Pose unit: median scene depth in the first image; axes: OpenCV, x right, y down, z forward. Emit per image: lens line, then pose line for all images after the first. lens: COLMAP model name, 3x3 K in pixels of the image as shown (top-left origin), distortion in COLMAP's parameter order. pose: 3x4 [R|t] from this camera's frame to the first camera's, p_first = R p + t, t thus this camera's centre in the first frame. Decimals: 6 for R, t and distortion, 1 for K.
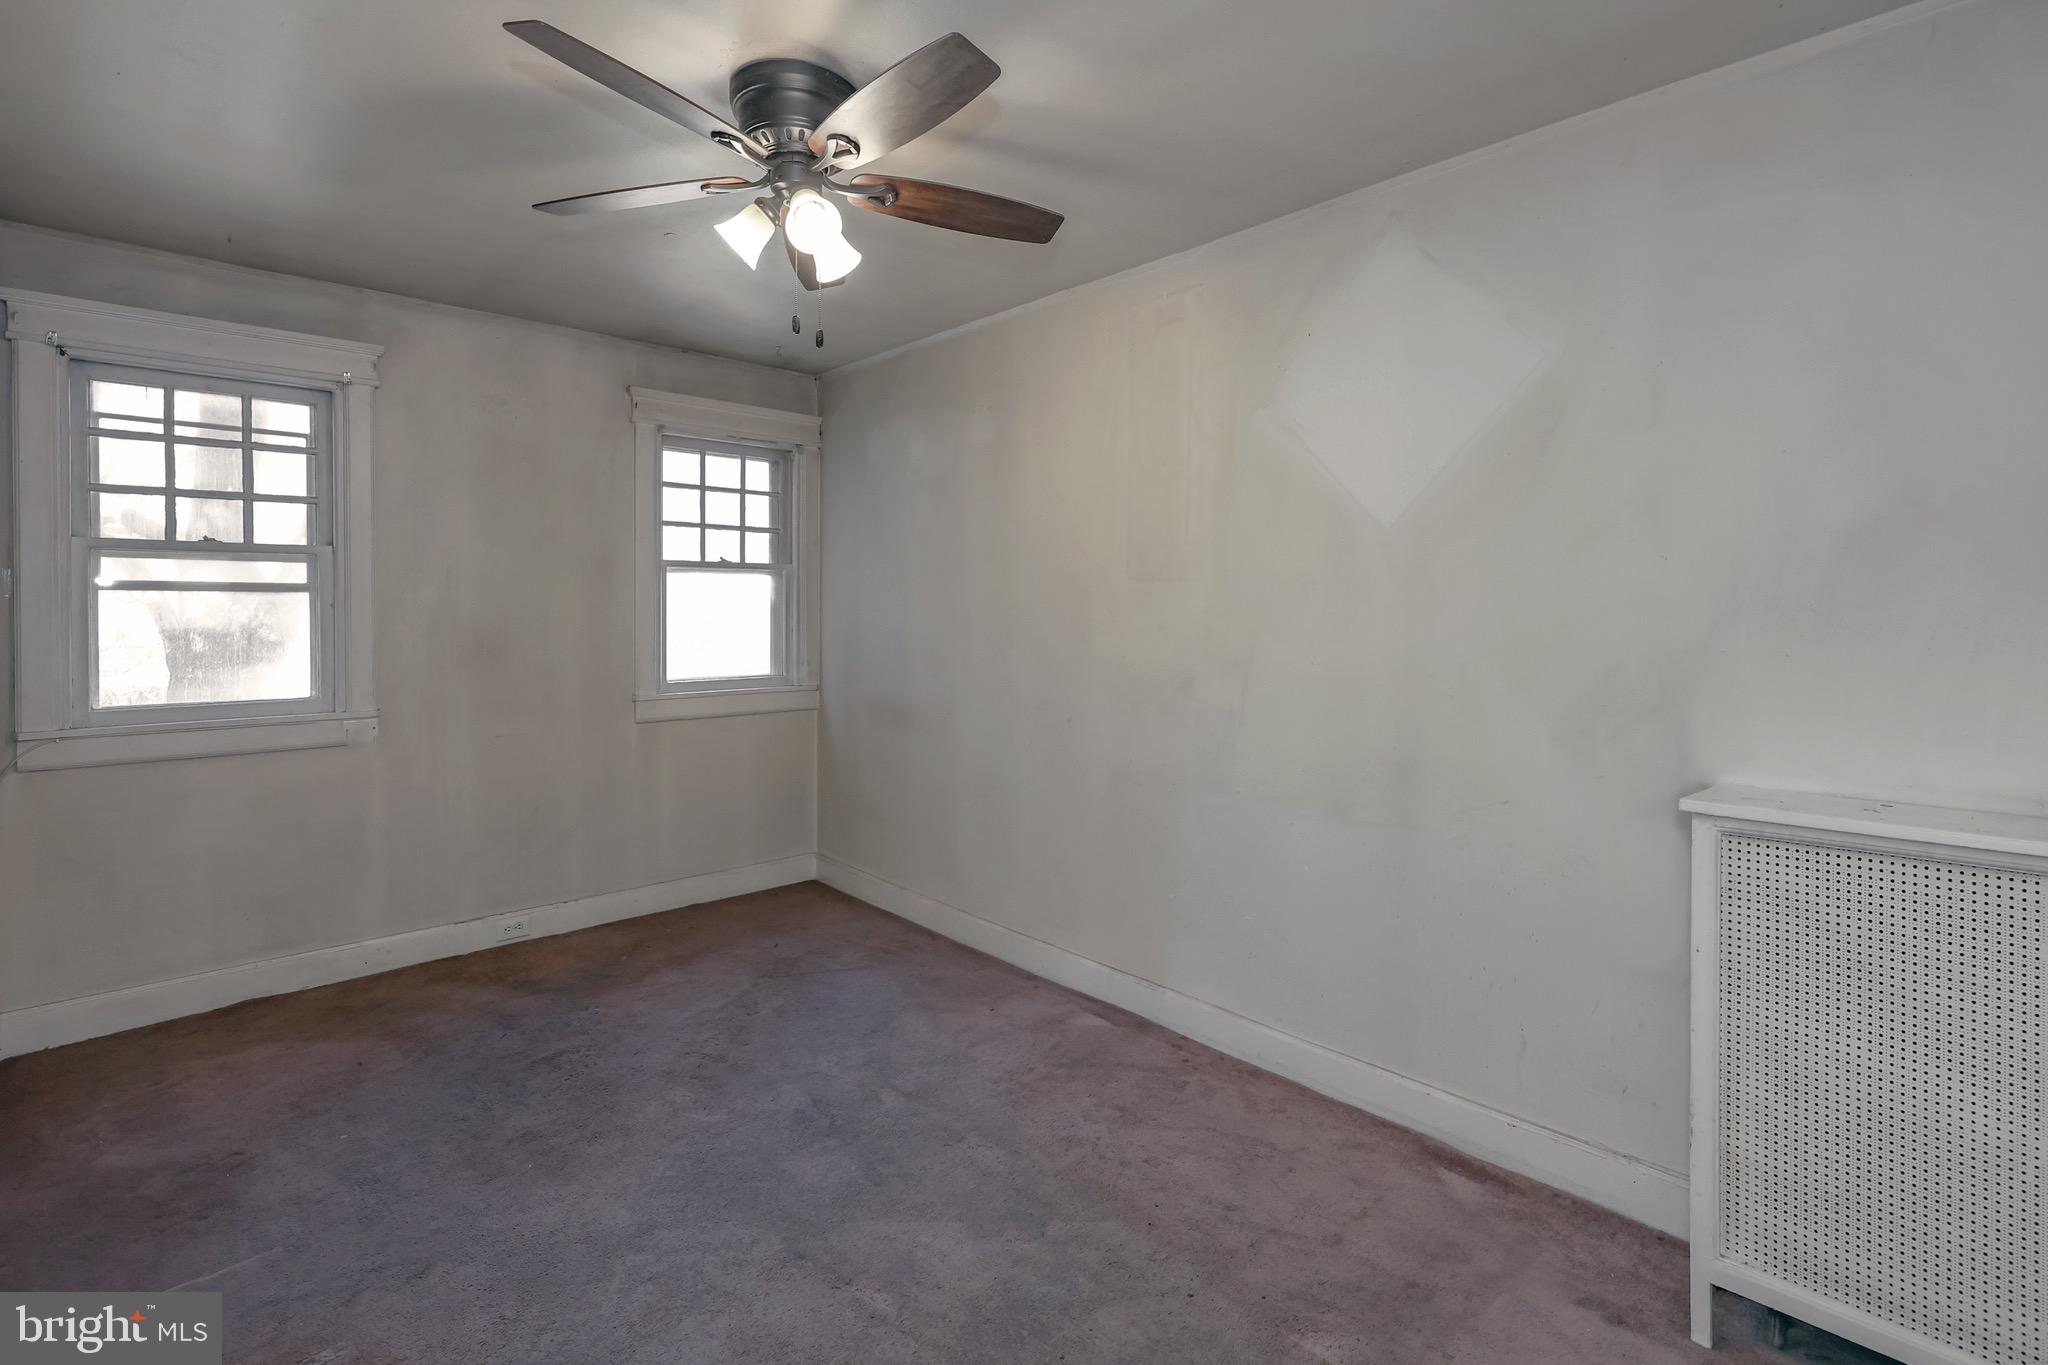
lens RADIAL K [[889.4, 0, 1013.4], [0, 889.4, 638.4], [0, 0, 1]] dist [-0.001208, -0.000176]
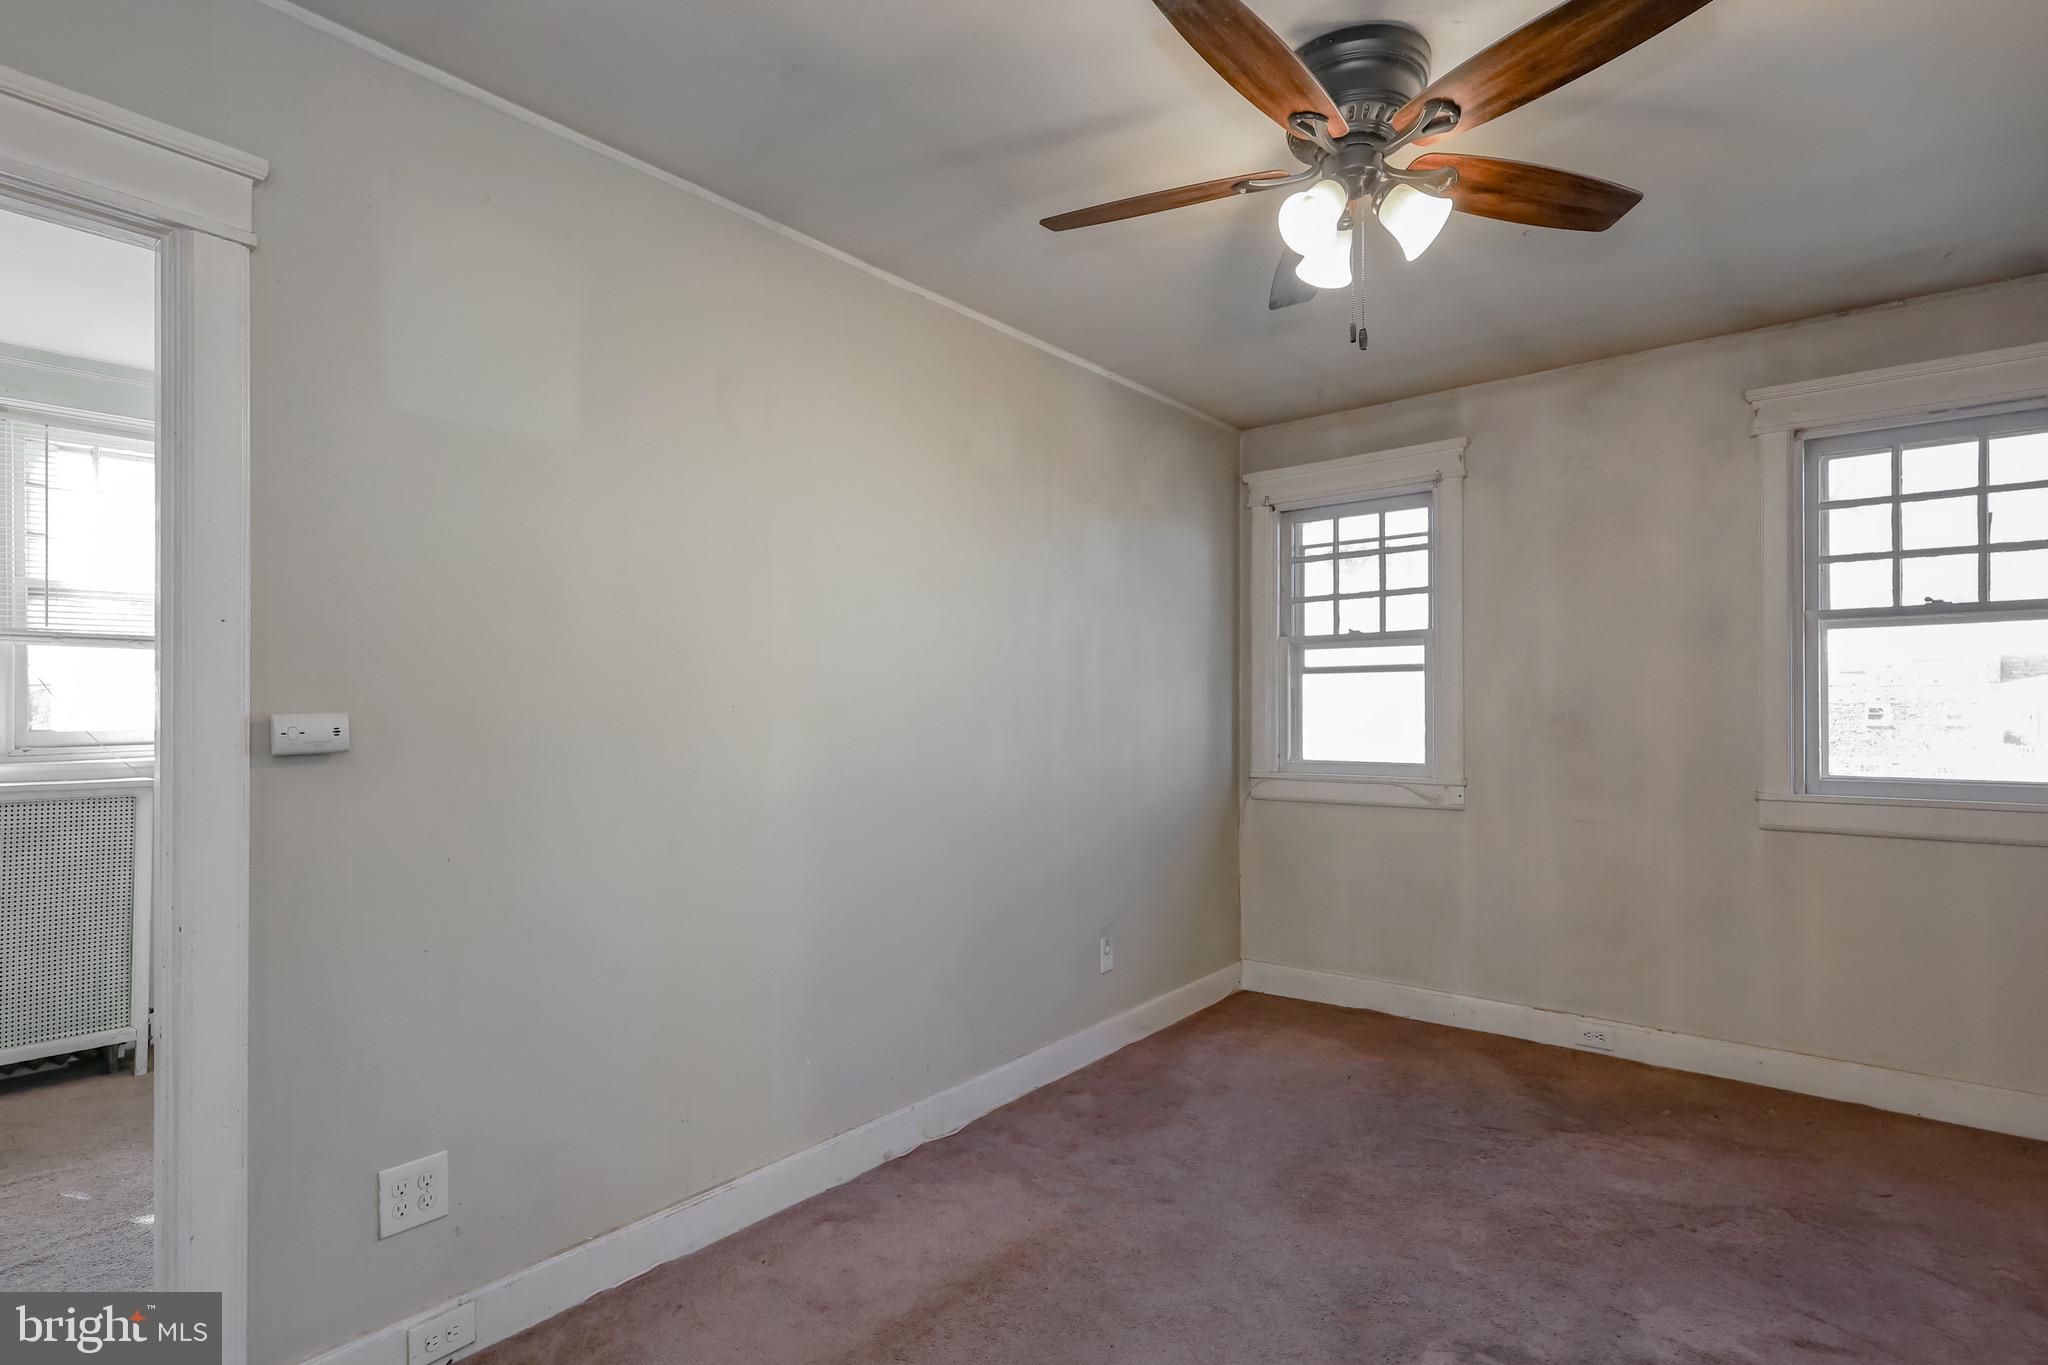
lens RADIAL K [[1010.4, 0, 1024.2], [0, 1010.4, 712.3], [0, 0, 1]] dist [-0.024856, -0.001421]
pose [[0.144380, 0.012850, -0.989439, 0.401308], [-0.014573, 0.999835, 0.010858, -0.006303], [0.989415, 0.012851, 0.144544, 0.310257]]
